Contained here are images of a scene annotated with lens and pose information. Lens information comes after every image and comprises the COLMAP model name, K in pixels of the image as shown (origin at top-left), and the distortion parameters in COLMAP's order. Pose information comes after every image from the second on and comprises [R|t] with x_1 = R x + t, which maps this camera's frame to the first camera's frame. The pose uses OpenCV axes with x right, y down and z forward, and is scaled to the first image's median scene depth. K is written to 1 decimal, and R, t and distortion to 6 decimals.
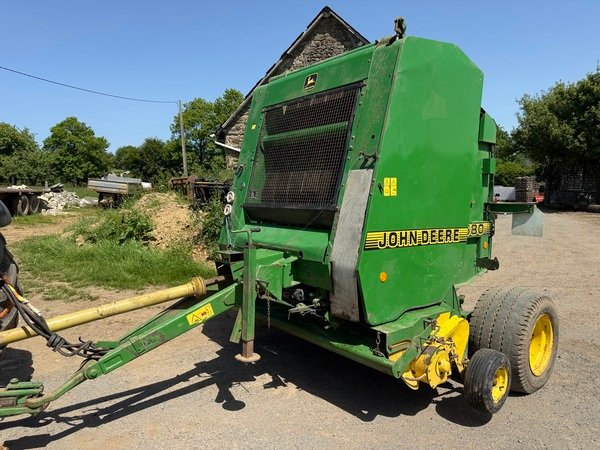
lens RADIAL K [[418.6, 0, 292.9], [0, 418.6, 229.5], [0, 0, 1]] dist [0.058721, -0.084385]
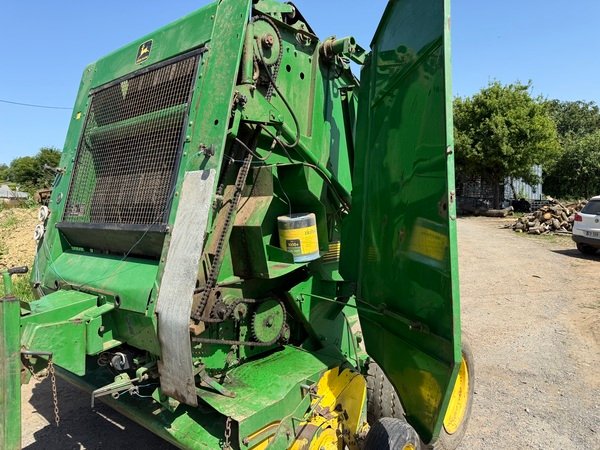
lens RADIAL K [[424.4, 0, 300.0], [0, 424.4, 225.0], [0, 0, 1]] dist [0.002484, -0.027013]
pose [[0.980301, -0.030866, 0.195082, 0.169965], [0.037809, 0.998774, -0.031966, -0.026003], [-0.193856, 0.038712, 0.980266, 0.285949]]
